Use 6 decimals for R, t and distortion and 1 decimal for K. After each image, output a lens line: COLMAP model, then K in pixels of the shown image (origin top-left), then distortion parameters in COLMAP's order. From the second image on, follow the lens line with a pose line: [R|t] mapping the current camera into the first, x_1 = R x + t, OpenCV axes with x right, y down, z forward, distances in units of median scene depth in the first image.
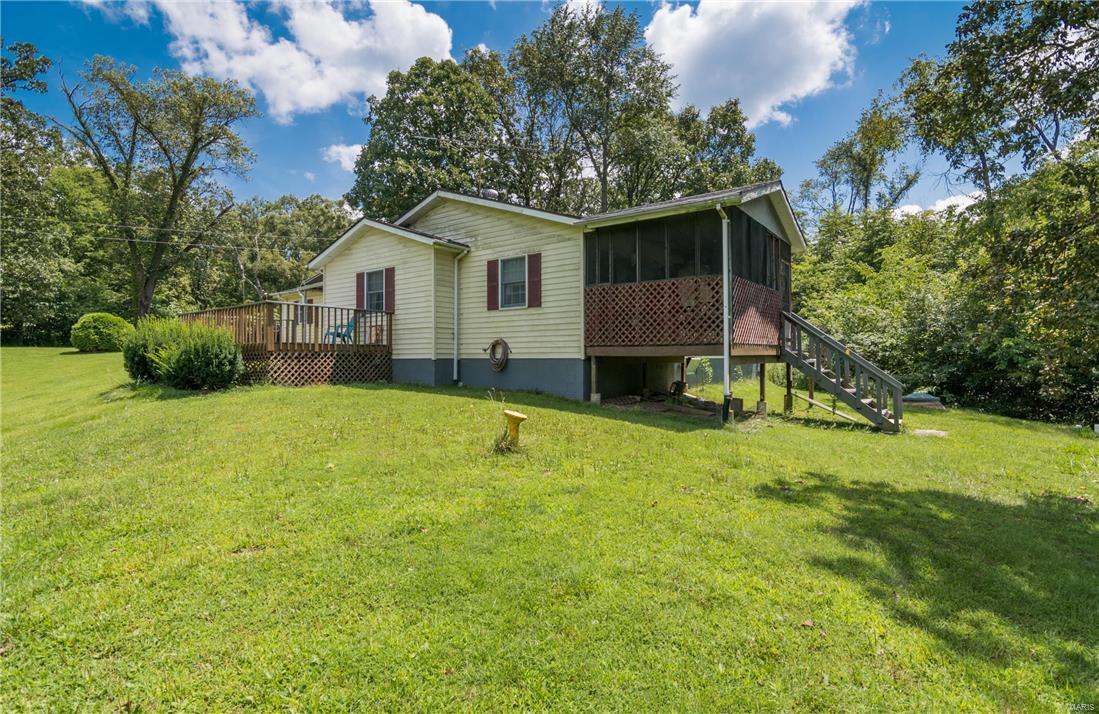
lens RADIAL K [[536.5, 0, 547.8], [0, 536.5, 345.2], [0, 0, 1]] dist [-0.022839, -0.000044]
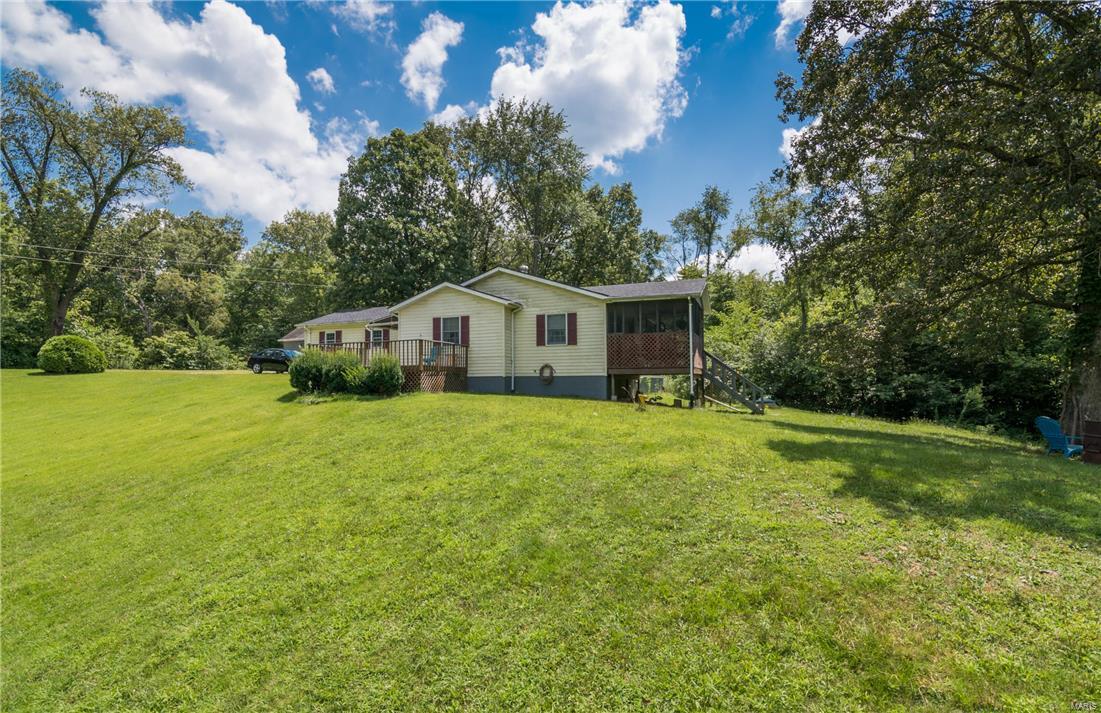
lens RADIAL K [[537.5, 0, 548.8], [0, 537.5, 344.7], [0, 0, 1]] dist [-0.022839, -0.000044]
pose [[0.962854, 0.016620, 0.269510, -0.501581], [-0.003578, 0.998802, -0.048811, 0.009084], [-0.269998, 0.046034, 0.961760, -0.538424]]
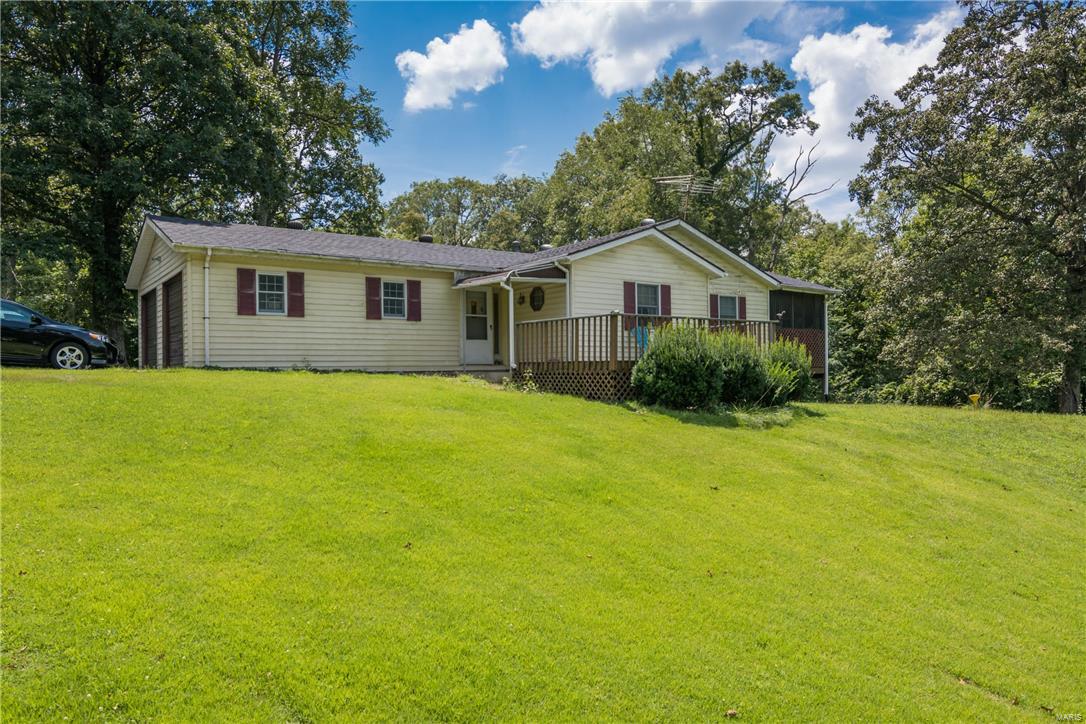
lens RADIAL K [[704.3, 0, 543.0], [0, 704.3, 362.0], [0, 0, 1]] dist [-0.027347, -0.000379]
pose [[0.304401, 0.015683, 0.952415, -1.696316], [-0.012814, 0.999841, -0.012369, 0.018014], [-0.952458, -0.008439, 0.304554, 0.867086]]
